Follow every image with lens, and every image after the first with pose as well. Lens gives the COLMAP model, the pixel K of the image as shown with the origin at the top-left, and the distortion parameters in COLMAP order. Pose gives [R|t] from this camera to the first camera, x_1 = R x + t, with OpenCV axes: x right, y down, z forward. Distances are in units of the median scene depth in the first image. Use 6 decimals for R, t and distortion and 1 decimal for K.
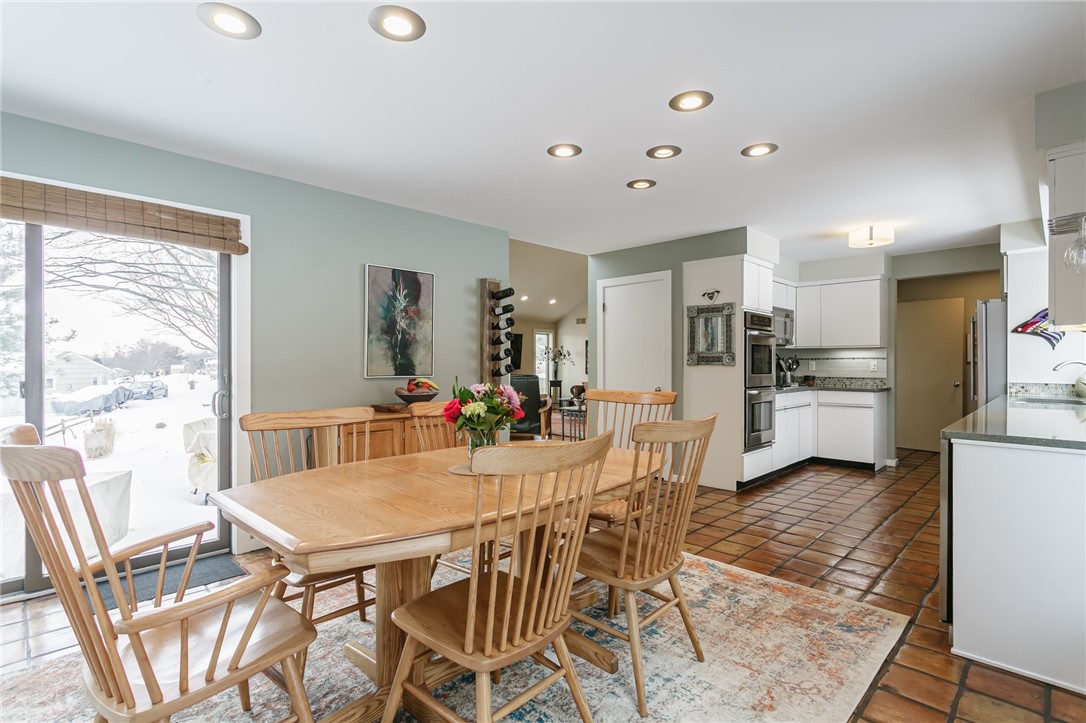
lens RADIAL K [[524.0, 0, 539.2], [0, 524.0, 363.9], [0, 0, 1]] dist [0.005219, 0.001397]
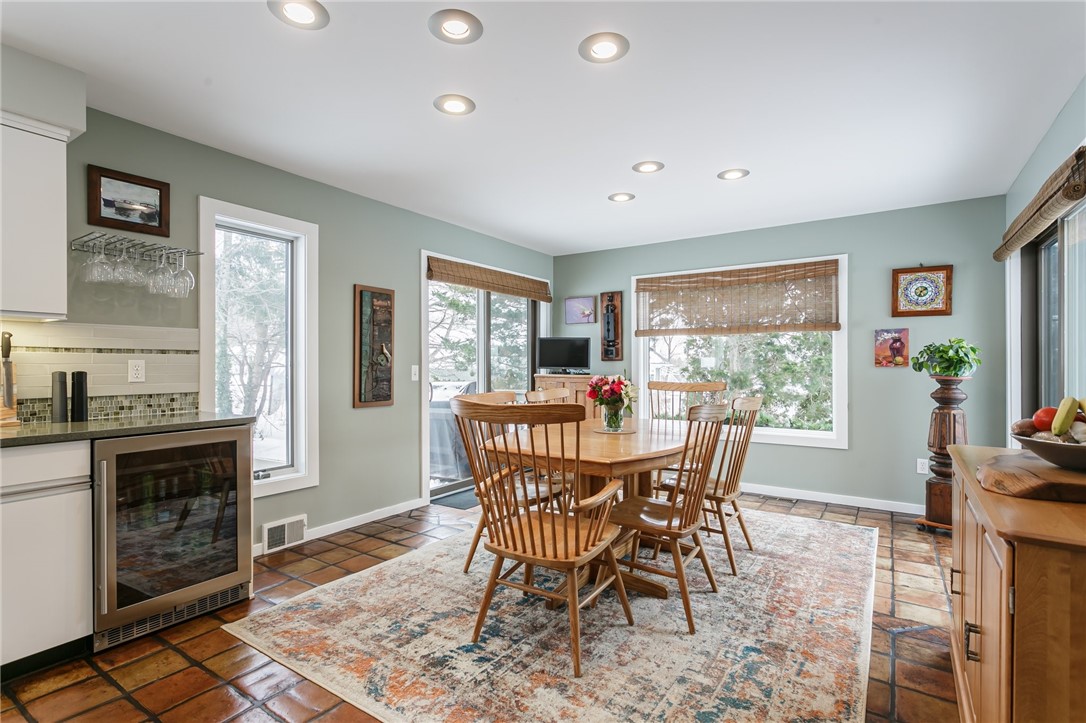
lens RADIAL K [[524.0, 0, 540.8], [0, 524.0, 362.0], [0, 0, 1]] dist [0.005219, 0.001397]
pose [[-0.981897, -0.000785, -0.189411, 0.172942], [-0.000335, 0.999997, -0.002408, 0.002970], [0.189413, -0.002301, -0.981895, 1.110183]]
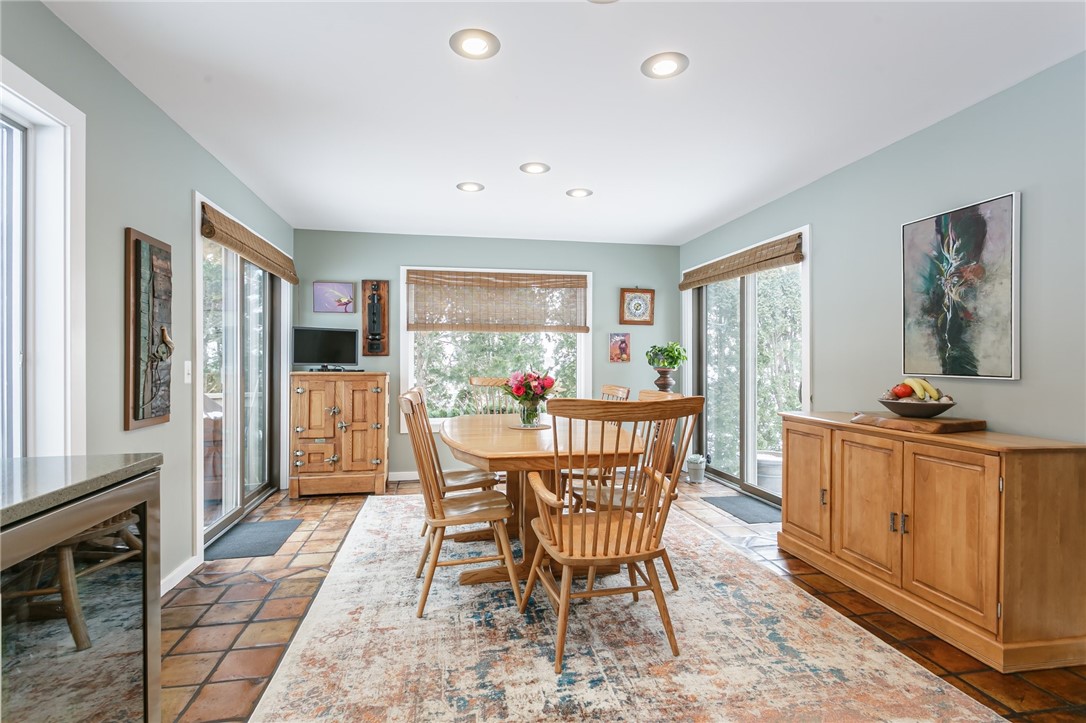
lens RADIAL K [[524.0, 0, 541.4], [0, 524.0, 359.2], [0, 0, 1]] dist [0.005219, 0.001397]
pose [[-0.563209, -0.002403, -0.826311, 0.504277], [-0.002529, 0.999996, -0.001184, 0.004487], [0.826311, 0.001423, -0.563213, 0.851717]]
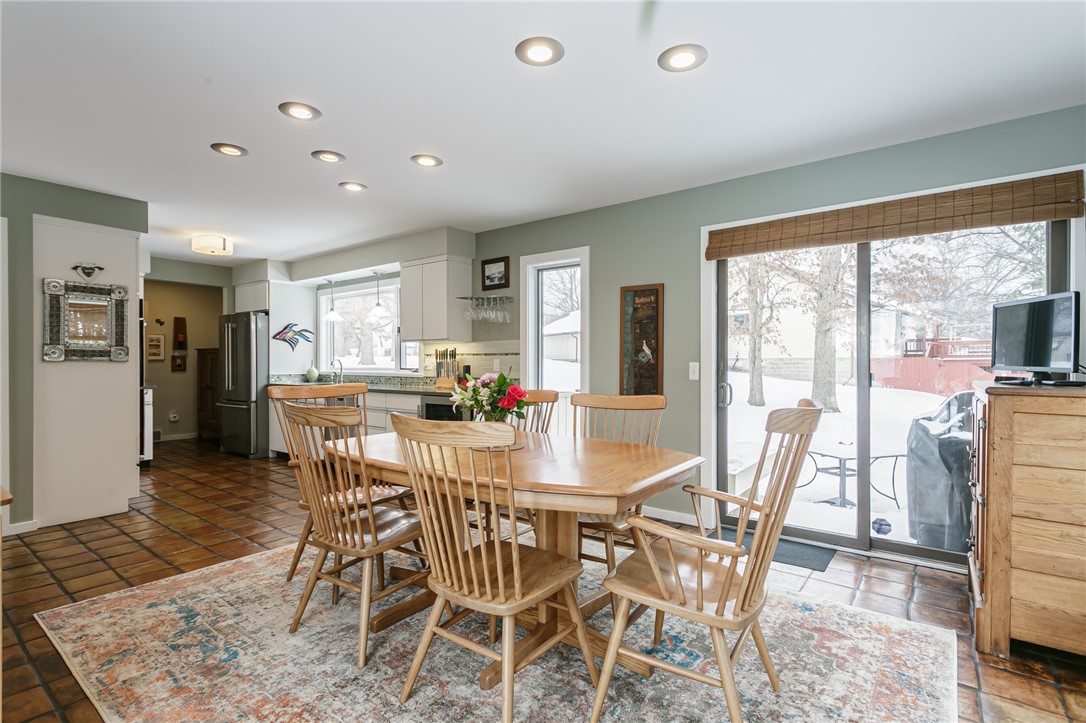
lens RADIAL K [[524.0, 0, 543.5], [0, 524.0, 365.5], [0, 0, 1]] dist [0.005219, 0.001397]
pose [[-0.124870, -0.004330, 0.992164, -0.581103], [0.002461, 0.999986, 0.004673, 0.007610], [-0.992170, 0.003025, -0.124857, 0.474090]]
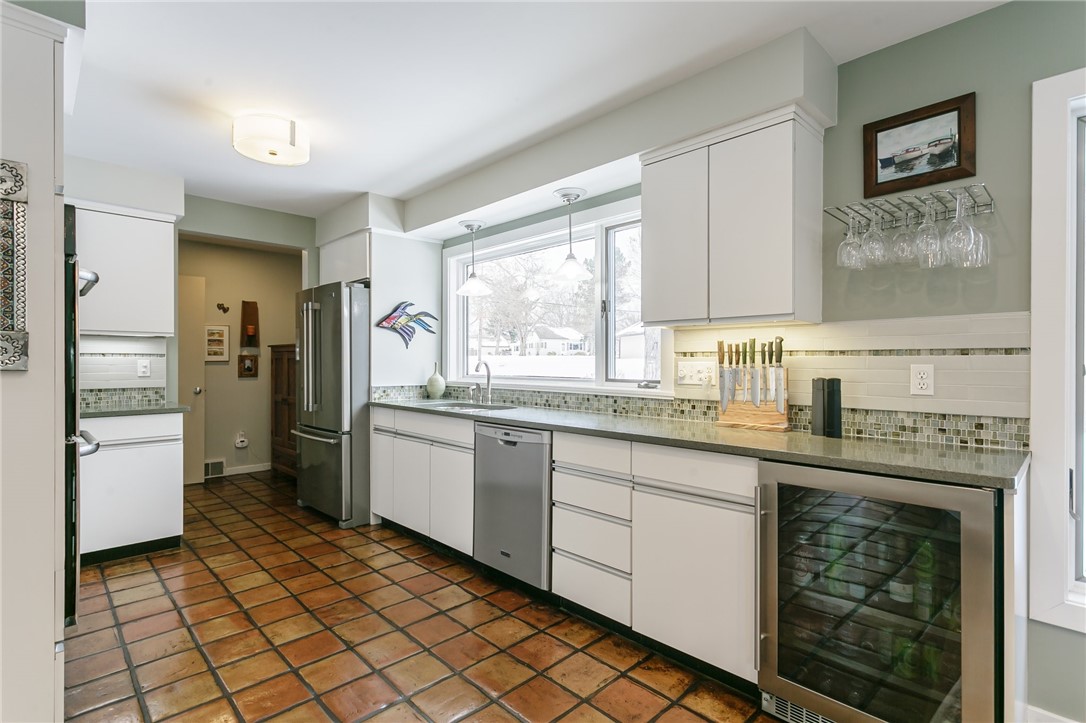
lens RADIAL K [[524.0, 0, 542.4], [0, 524.0, 363.5], [0, 0, 1]] dist [0.005219, 0.001397]
pose [[0.019590, -0.002361, 0.999805, 0.074903], [0.000745, 0.999997, 0.002347, -0.002496], [-0.999808, 0.000698, 0.019591, 0.737547]]
